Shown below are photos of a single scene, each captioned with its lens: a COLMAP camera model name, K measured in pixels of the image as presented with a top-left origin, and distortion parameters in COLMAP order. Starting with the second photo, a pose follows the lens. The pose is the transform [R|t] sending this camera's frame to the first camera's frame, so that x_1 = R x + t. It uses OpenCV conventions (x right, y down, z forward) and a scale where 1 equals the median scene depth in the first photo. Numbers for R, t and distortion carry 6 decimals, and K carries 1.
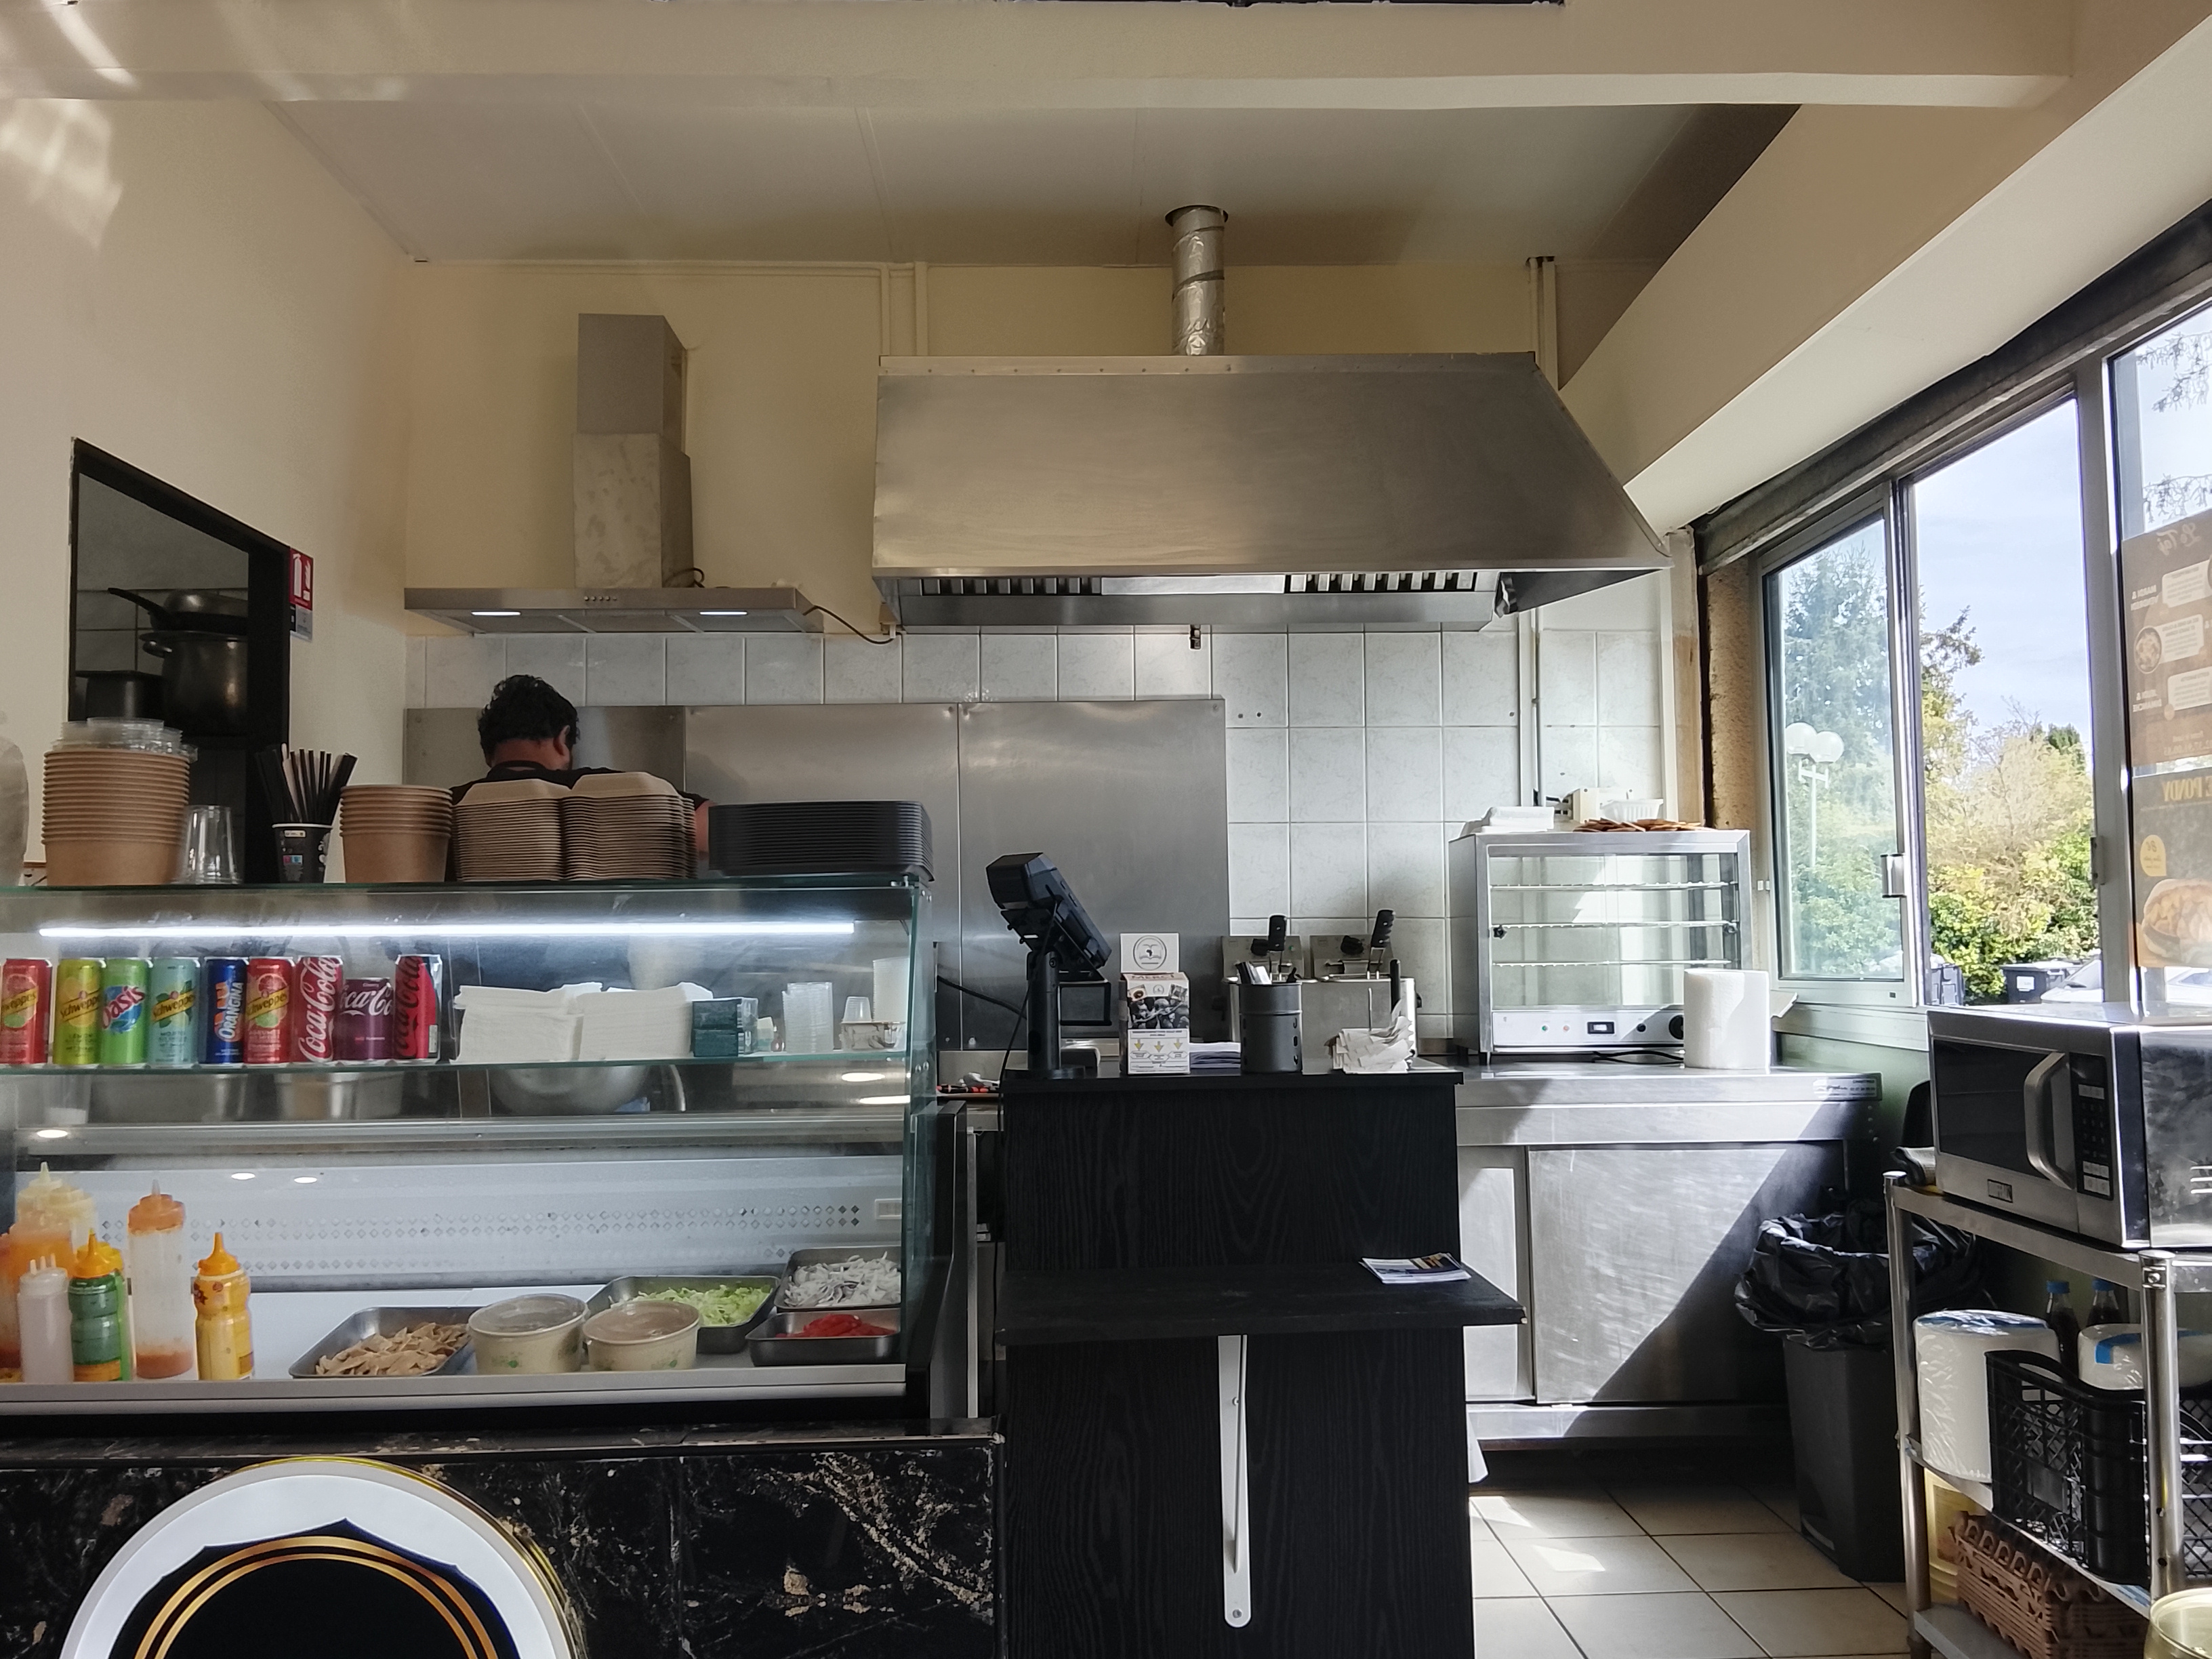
lens RADIAL K [[1779.6, 0, 1122.0], [0, 1779.6, 829.8], [0, 0, 1]] dist [0.070147, -0.107340]
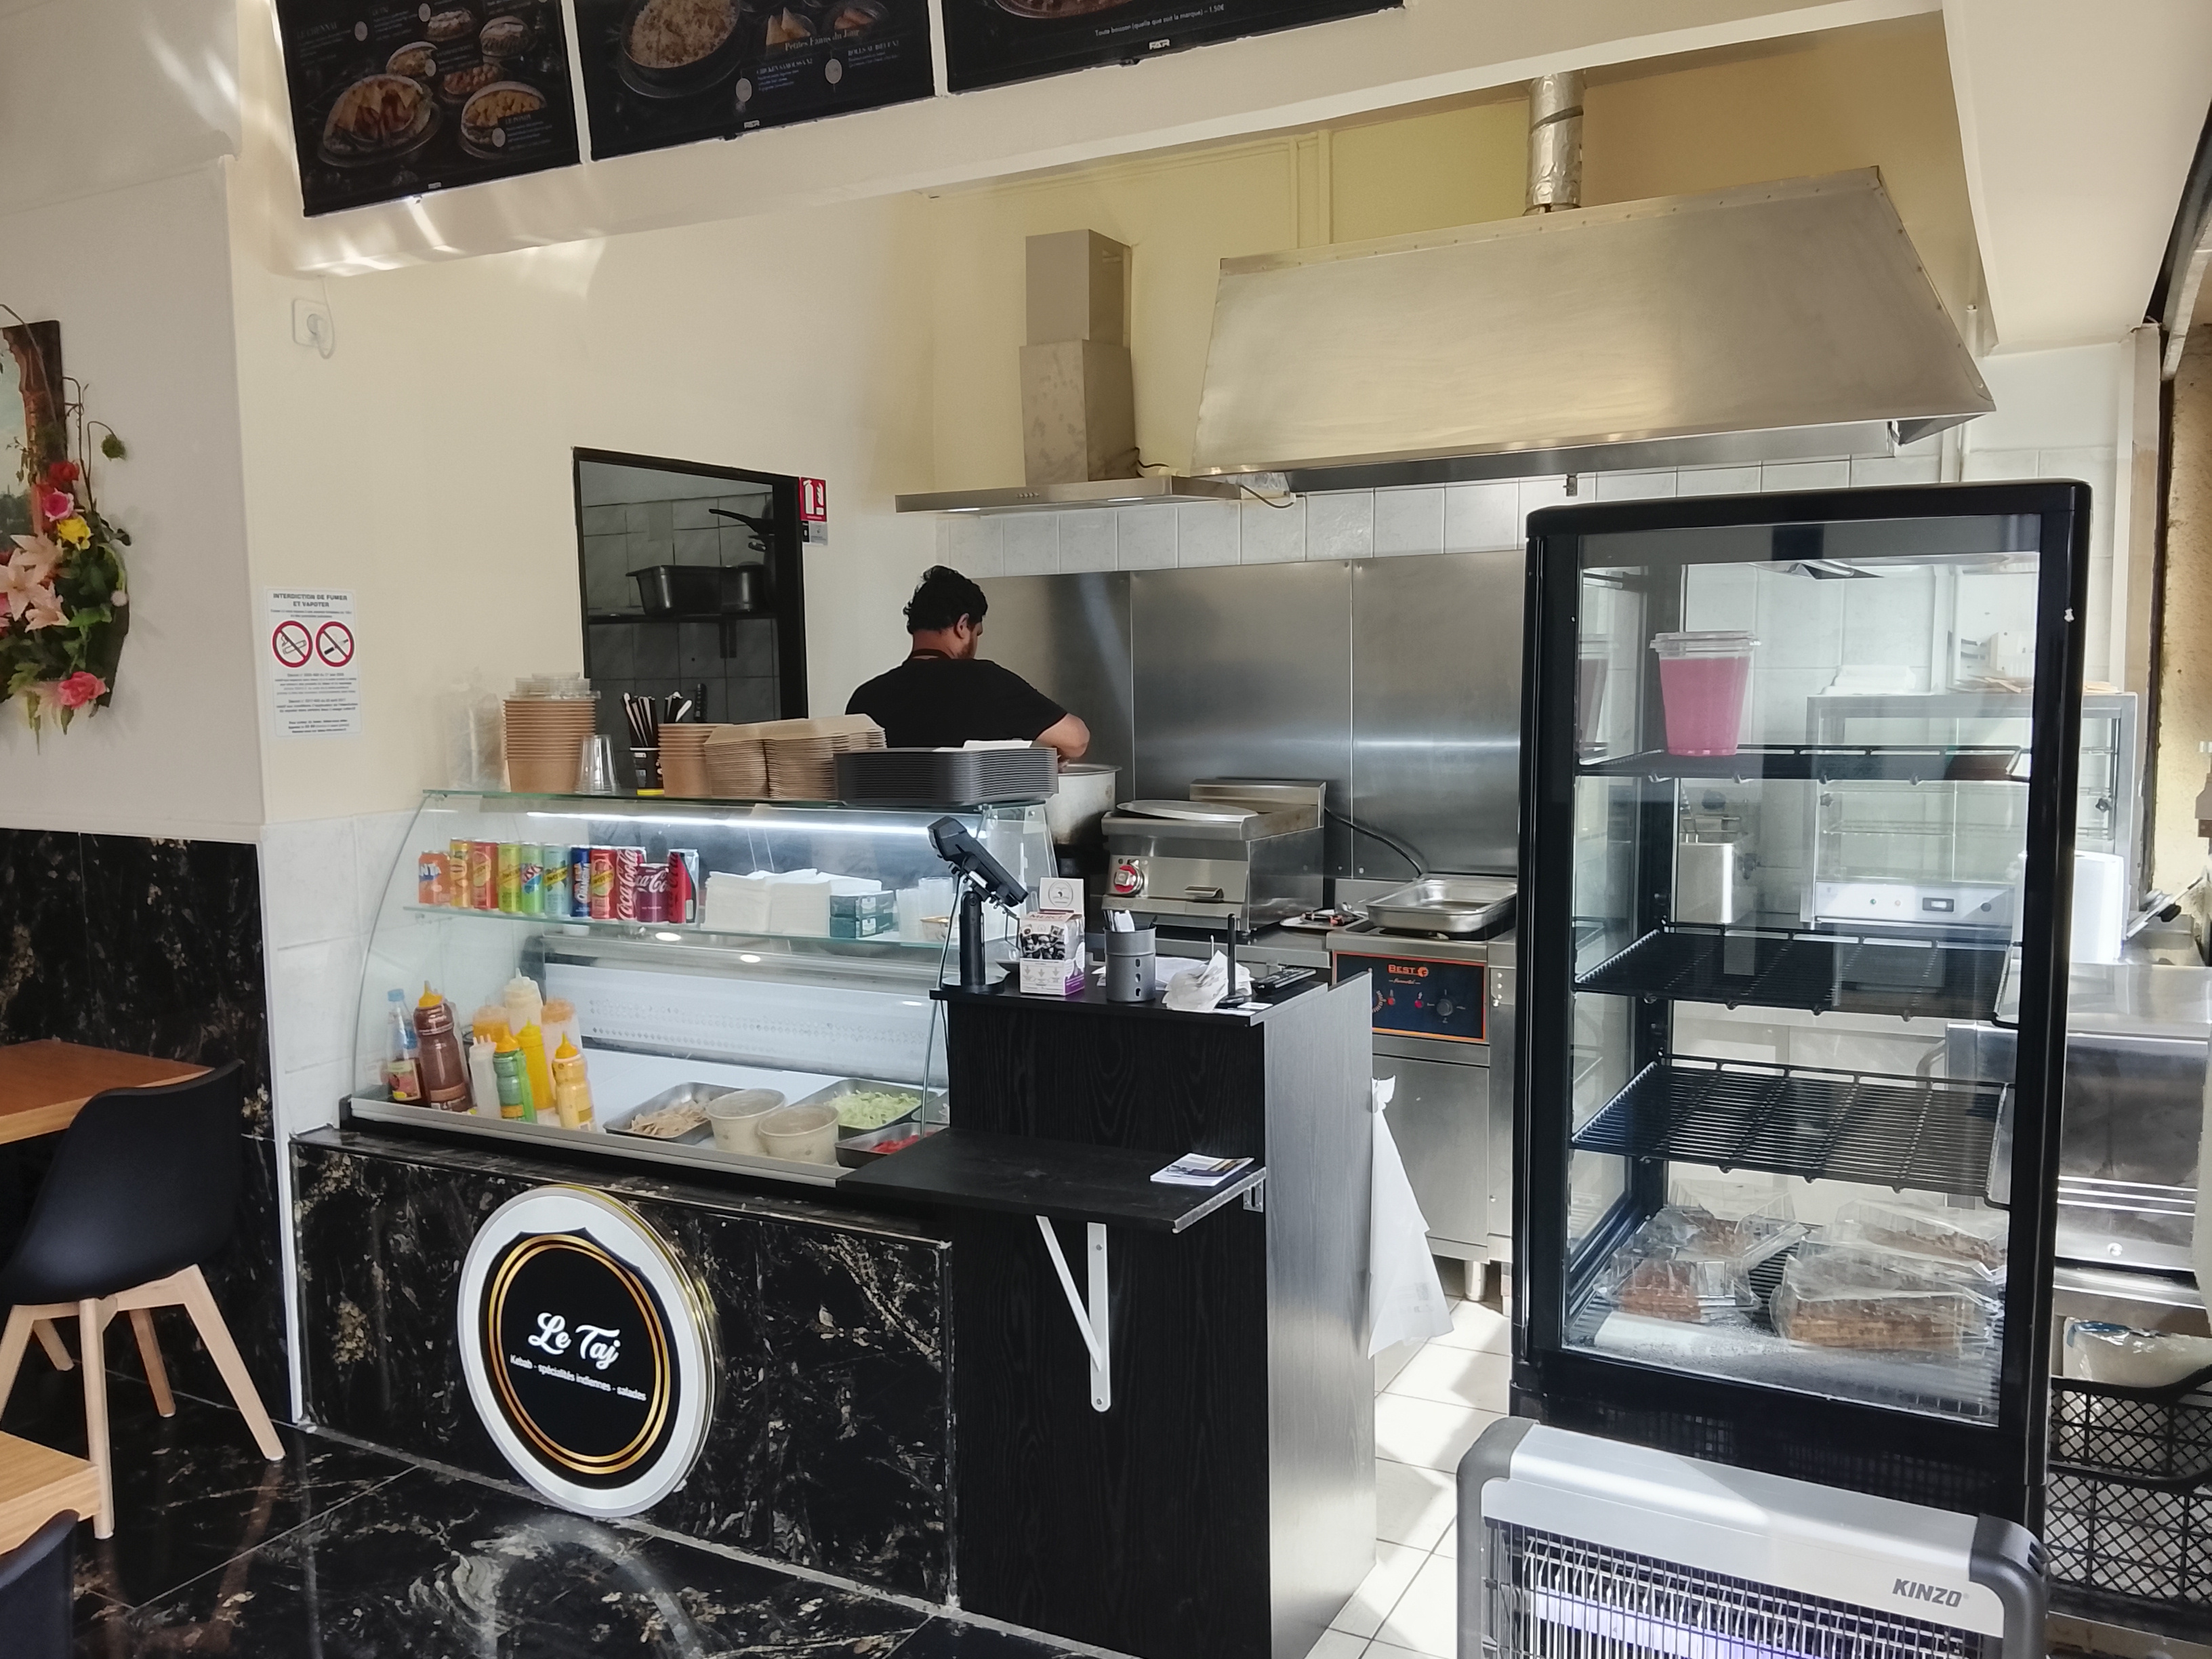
lens RADIAL K [[1779.6, 0, 1103.9], [0, 1779.6, 843.5], [0, 0, 1]] dist [0.070147, -0.107340]
pose [[0.862320, 0.049105, -0.503977, 0.693613], [0.038144, 0.986160, 0.161351, -0.172144], [0.504925, -0.158360, 0.848512, -0.039582]]
